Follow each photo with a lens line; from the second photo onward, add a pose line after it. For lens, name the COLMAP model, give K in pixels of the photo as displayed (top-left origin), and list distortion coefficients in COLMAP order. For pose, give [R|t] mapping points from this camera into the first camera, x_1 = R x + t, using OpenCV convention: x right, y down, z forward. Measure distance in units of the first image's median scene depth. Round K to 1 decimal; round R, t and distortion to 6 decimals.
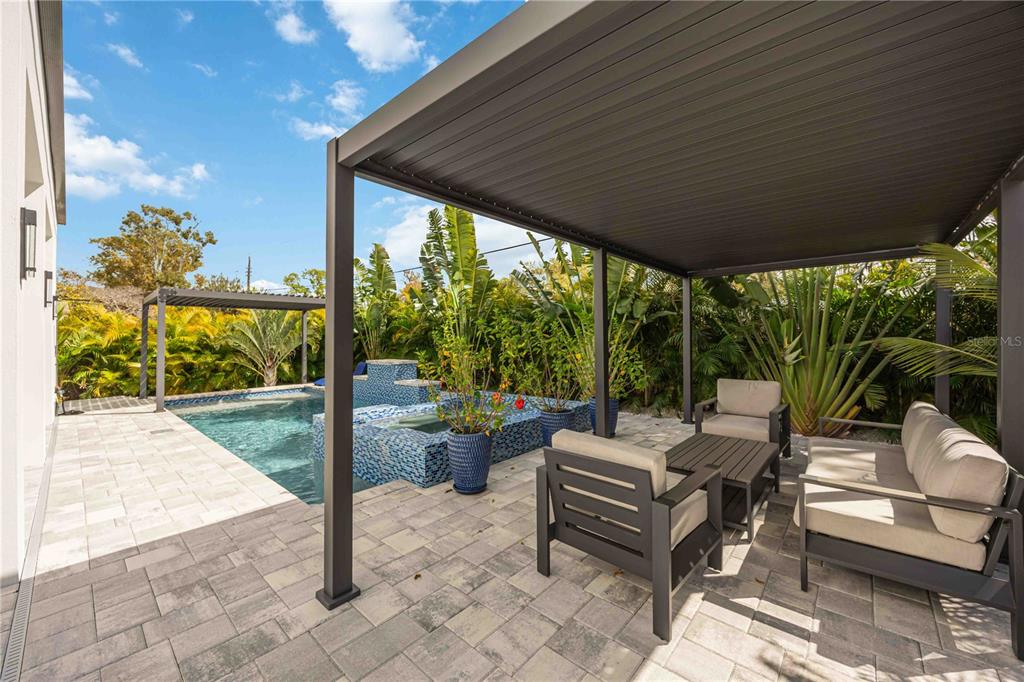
lens RADIAL K [[391.7, 0, 512.0], [0, 391.7, 341.0], [0, 0, 1]] dist [-0.000687, -0.000009]
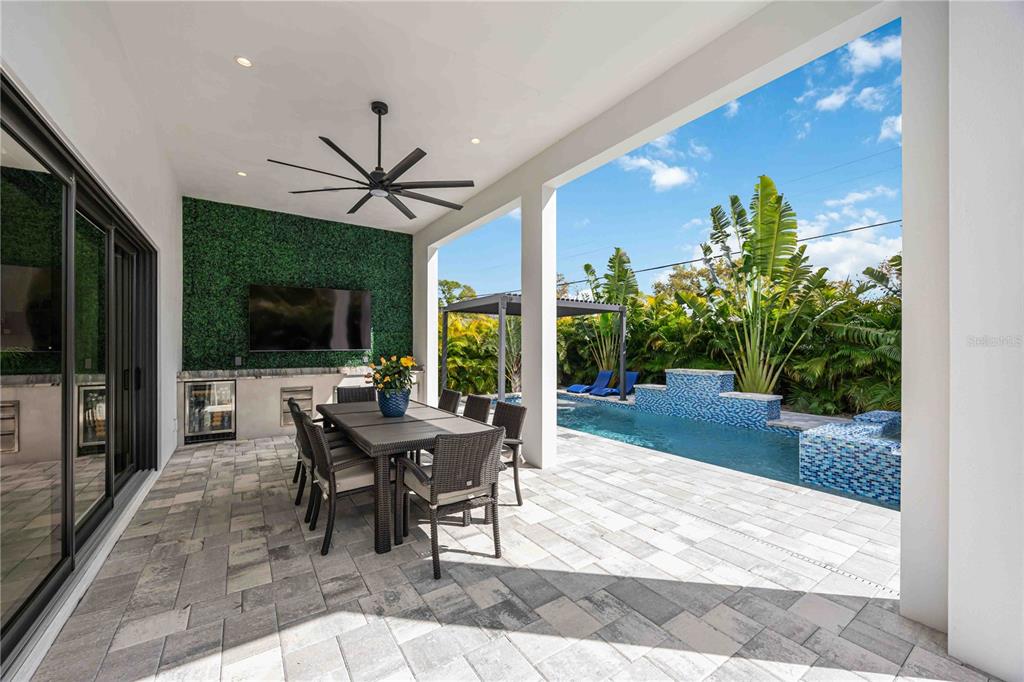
lens RADIAL K [[397.8, 0, 512.0], [0, 397.8, 341.0], [0, 0, 1]] dist [-0.002874, -0.000103]
pose [[0.968536, 0.010671, -0.248645, -0.419199], [-0.016074, 0.999677, -0.019709, 0.005646], [0.248354, 0.023086, 0.968394, -0.010963]]
